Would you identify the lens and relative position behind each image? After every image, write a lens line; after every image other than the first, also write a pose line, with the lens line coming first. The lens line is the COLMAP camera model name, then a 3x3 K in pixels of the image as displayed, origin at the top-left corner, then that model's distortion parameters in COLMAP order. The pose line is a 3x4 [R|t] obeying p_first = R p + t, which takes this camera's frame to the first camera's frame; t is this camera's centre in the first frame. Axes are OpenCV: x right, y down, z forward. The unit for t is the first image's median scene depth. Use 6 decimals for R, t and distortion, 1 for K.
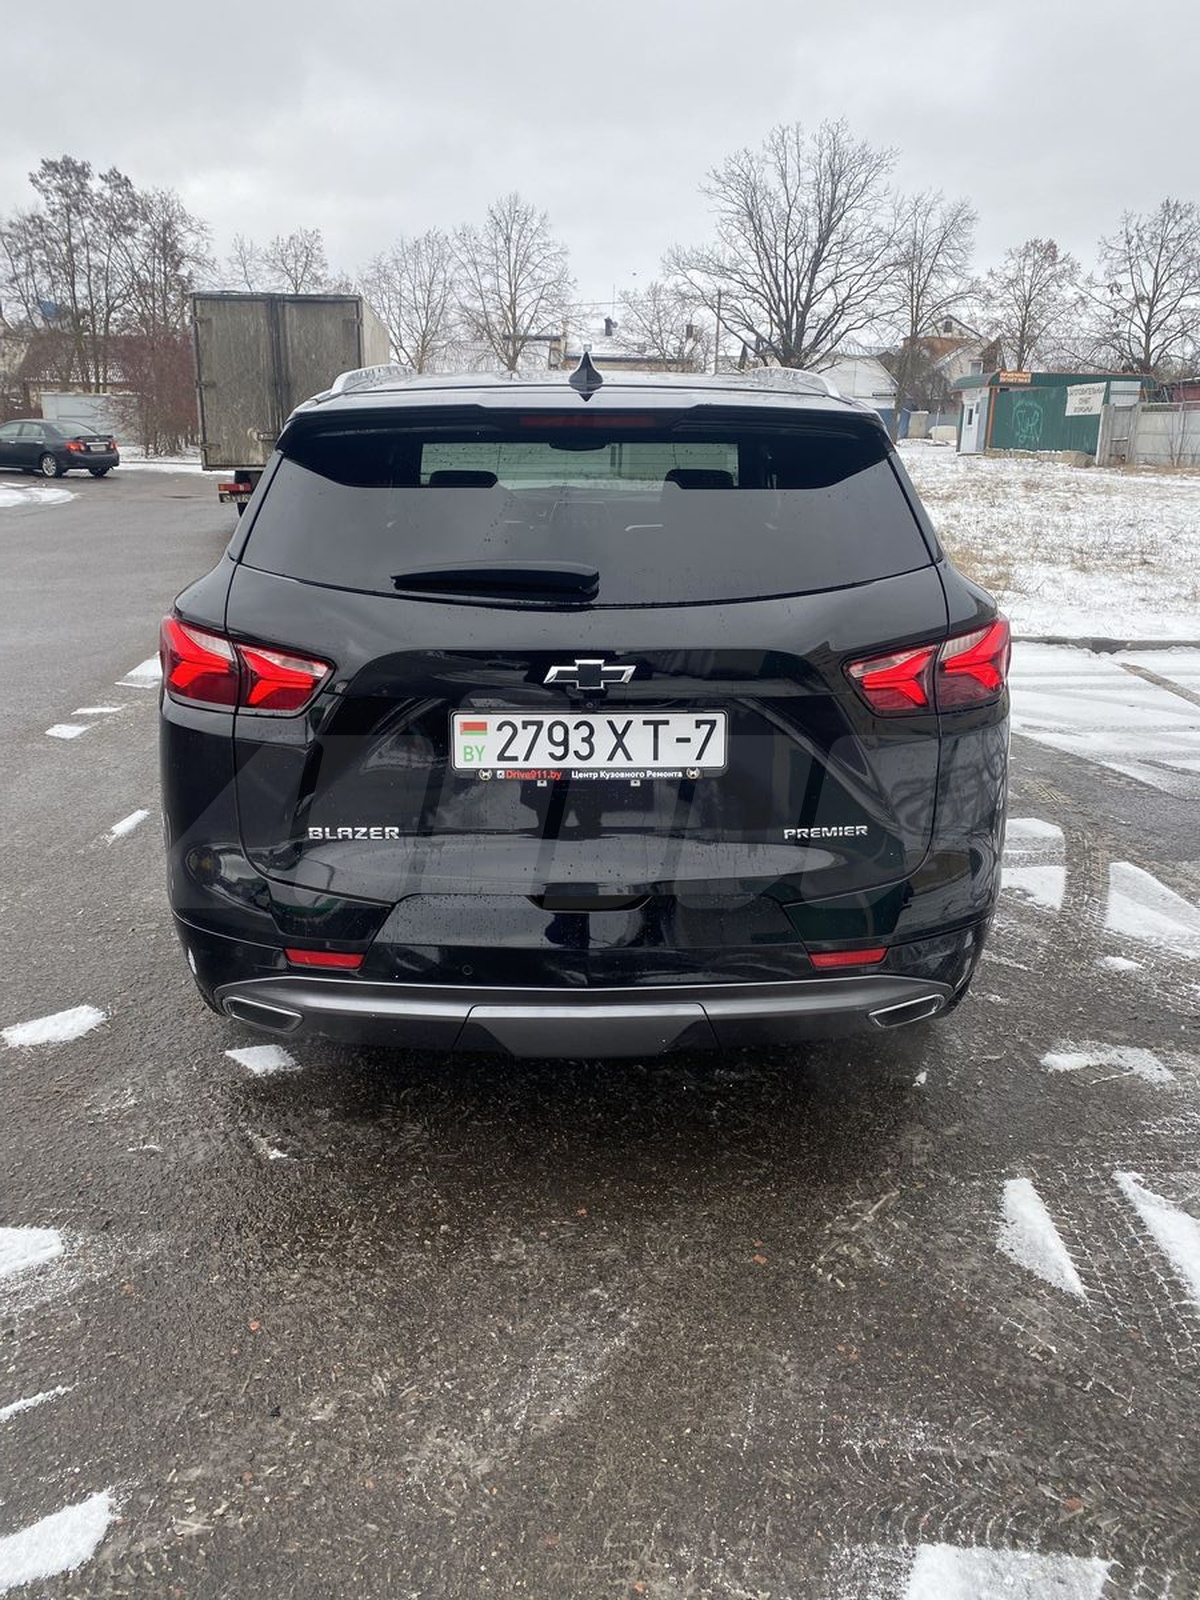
lens RADIAL K [[1212.9, 0, 601.3], [0, 1212.9, 792.0], [0, 0, 1]] dist [-0.002620, 0.002576]
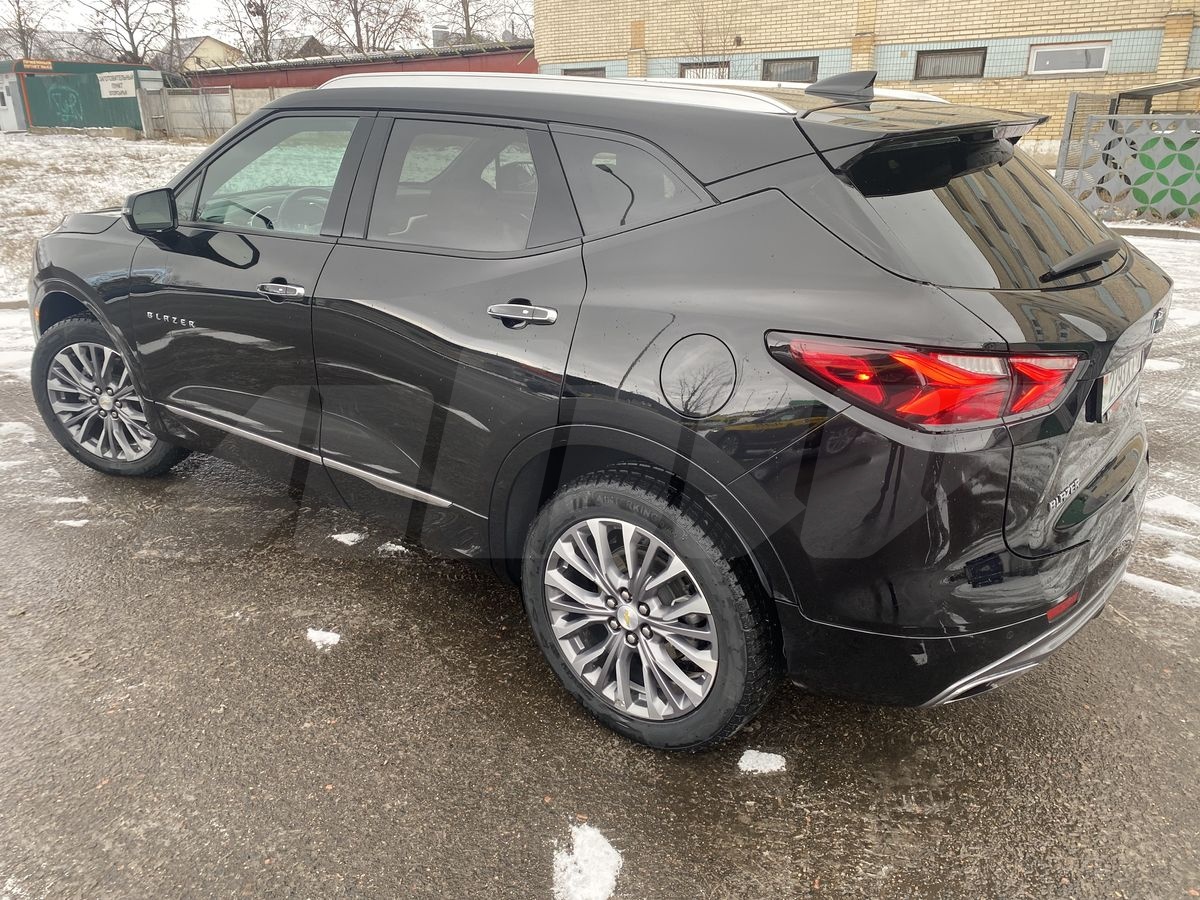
lens RADIAL K [[909.7, 0, 592.0], [0, 909.7, 449.2], [0, 0, 1]] dist [-0.002620, 0.002576]
pose [[0.635801, -0.282198, 0.718416, -0.056922], [0.231590, 0.957630, 0.171205, -0.013490], [-0.736290, 0.057525, 0.674216, 0.037672]]
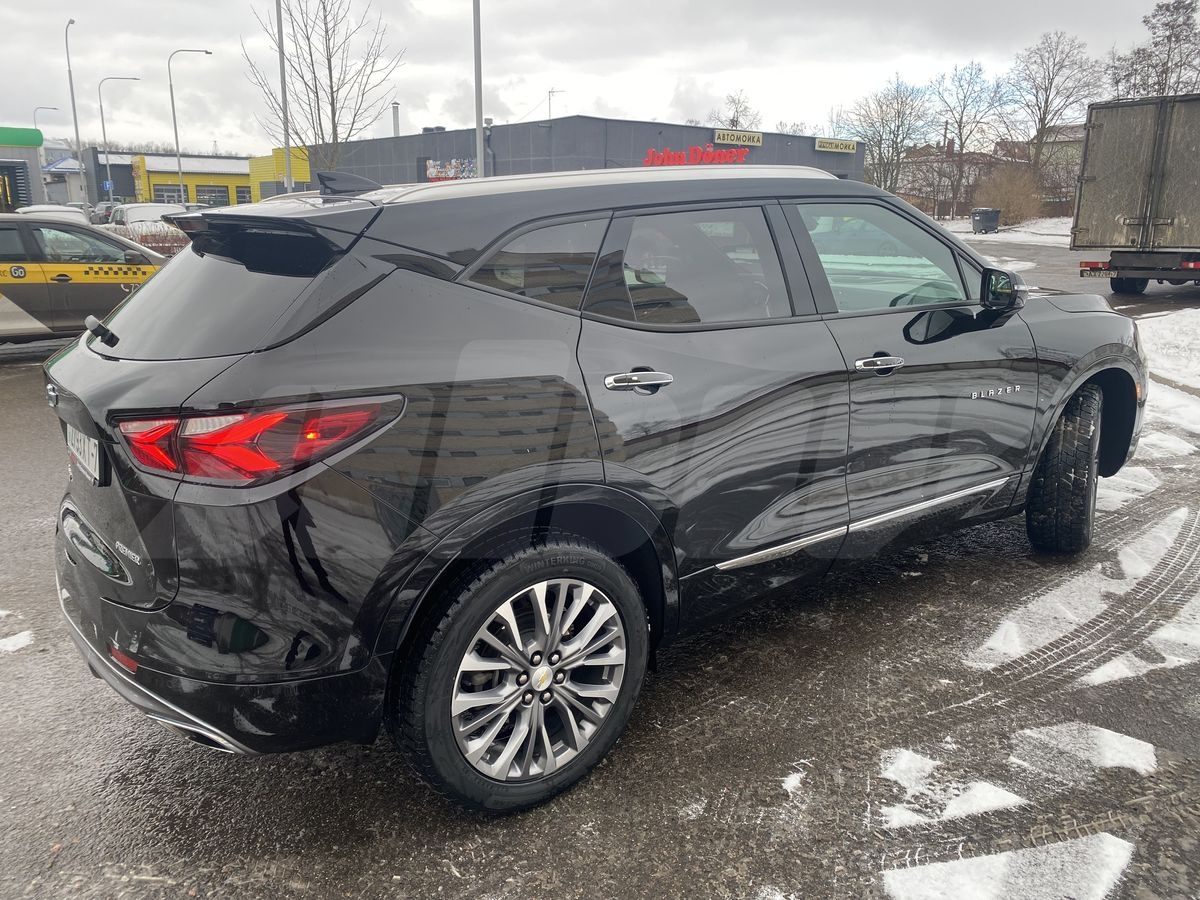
lens RADIAL K [[909.7, 0, 588.1], [0, 909.7, 450.3], [0, 0, 1]] dist [-0.002620, 0.002576]
pose [[0.572636, 0.188578, -0.797826, 0.061029], [-0.219212, 0.972970, 0.072638, -0.012399], [0.789958, 0.133298, 0.598496, 0.041560]]
